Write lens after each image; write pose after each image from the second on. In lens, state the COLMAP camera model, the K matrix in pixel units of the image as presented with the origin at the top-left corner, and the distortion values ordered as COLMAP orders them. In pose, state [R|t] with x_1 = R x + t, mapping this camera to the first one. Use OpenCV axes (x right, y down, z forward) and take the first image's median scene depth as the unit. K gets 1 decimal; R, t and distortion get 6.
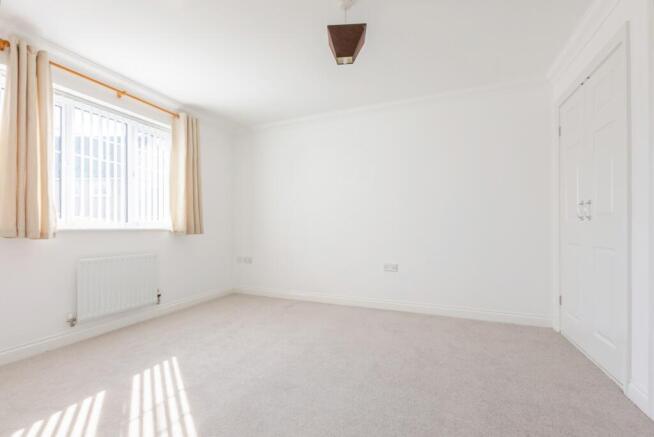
lens RADIAL K [[298.9, 0, 326.0], [0, 298.9, 223.4], [0, 0, 1]] dist [-0.000548, -0.000691]
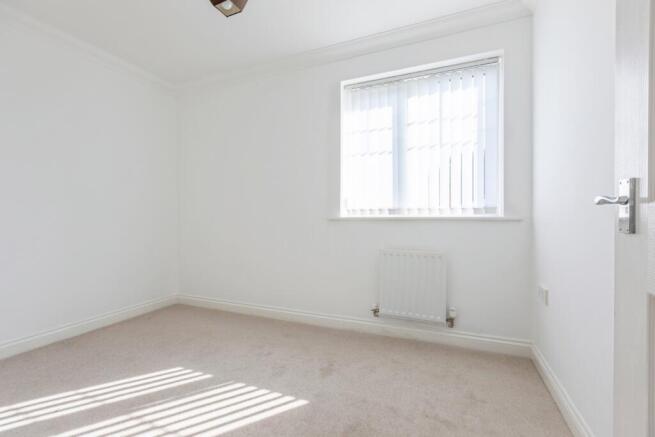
lens RADIAL K [[299.4, 0, 326.6], [0, 299.4, 225.1], [0, 0, 1]] dist [-0.000548, -0.000691]
pose [[-0.020707, 0.005564, -0.999770, 0.134858], [0.016733, 0.999846, 0.005217, 0.031980], [0.999646, -0.016621, -0.020797, 0.820160]]
